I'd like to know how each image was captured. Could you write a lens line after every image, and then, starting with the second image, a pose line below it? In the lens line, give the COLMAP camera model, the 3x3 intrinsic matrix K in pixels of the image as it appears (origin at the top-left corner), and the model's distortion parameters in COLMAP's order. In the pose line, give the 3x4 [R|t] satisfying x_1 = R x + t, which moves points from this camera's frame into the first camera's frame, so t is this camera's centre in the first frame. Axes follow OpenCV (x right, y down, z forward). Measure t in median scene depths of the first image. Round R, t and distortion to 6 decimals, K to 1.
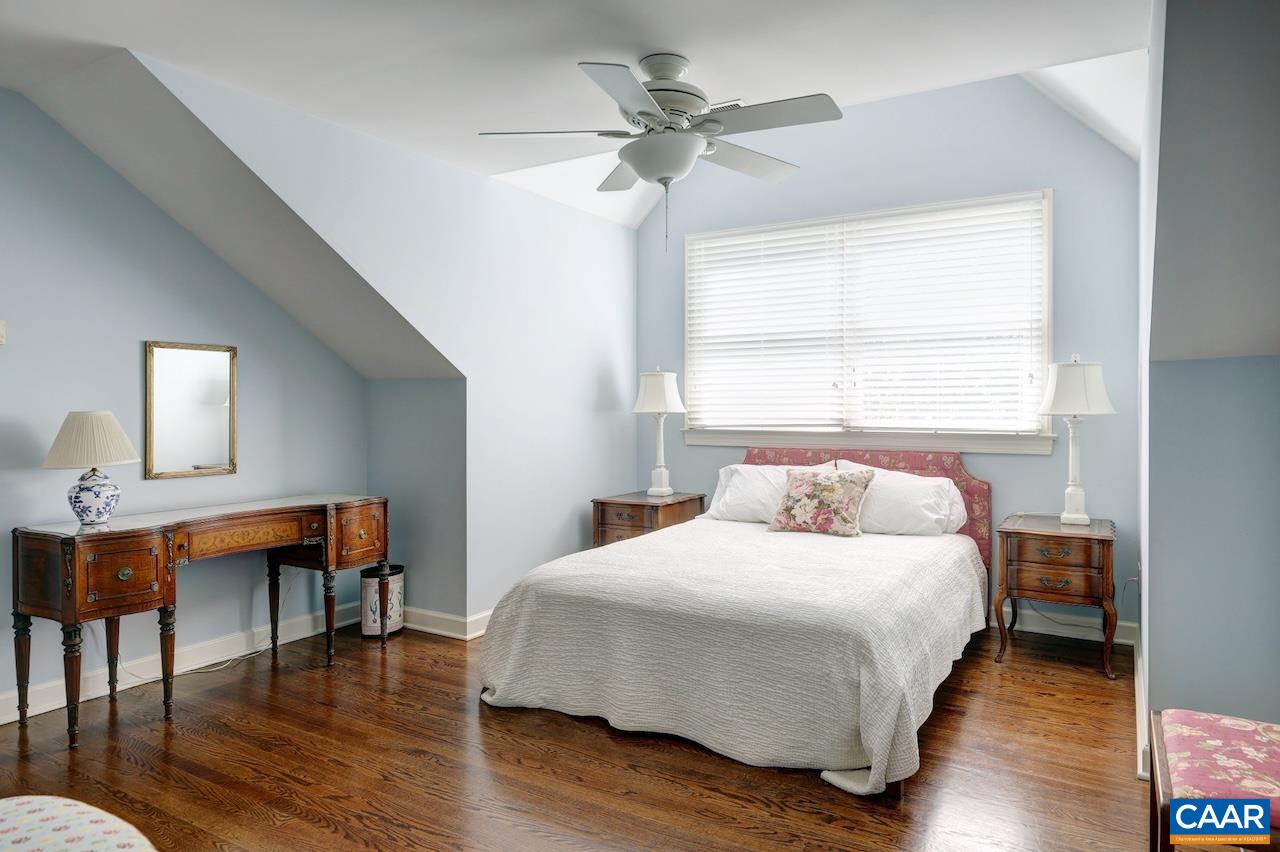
lens RADIAL K [[777.7, 0, 635.5], [0, 777.7, 420.4], [0, 0, 1]] dist [-0.002085, 0.000257]
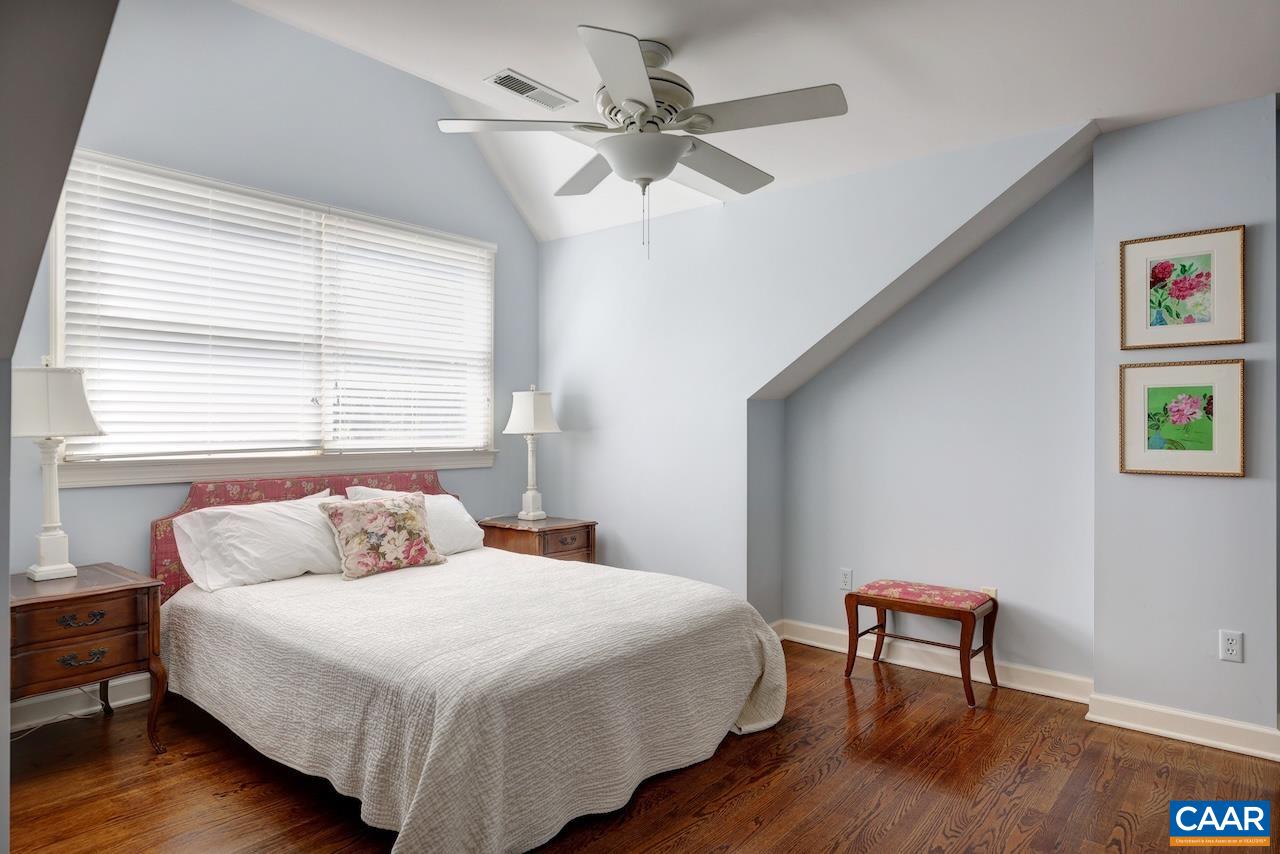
lens RADIAL K [[777.7, 0, 633.0], [0, 777.7, 428.3], [0, 0, 1]] dist [-0.002085, 0.000257]
pose [[0.147999, -0.001518, 0.988986, -0.595699], [0.017742, 0.999842, -0.001120, -0.009111], [-0.988828, 0.017712, 0.148002, 0.598619]]
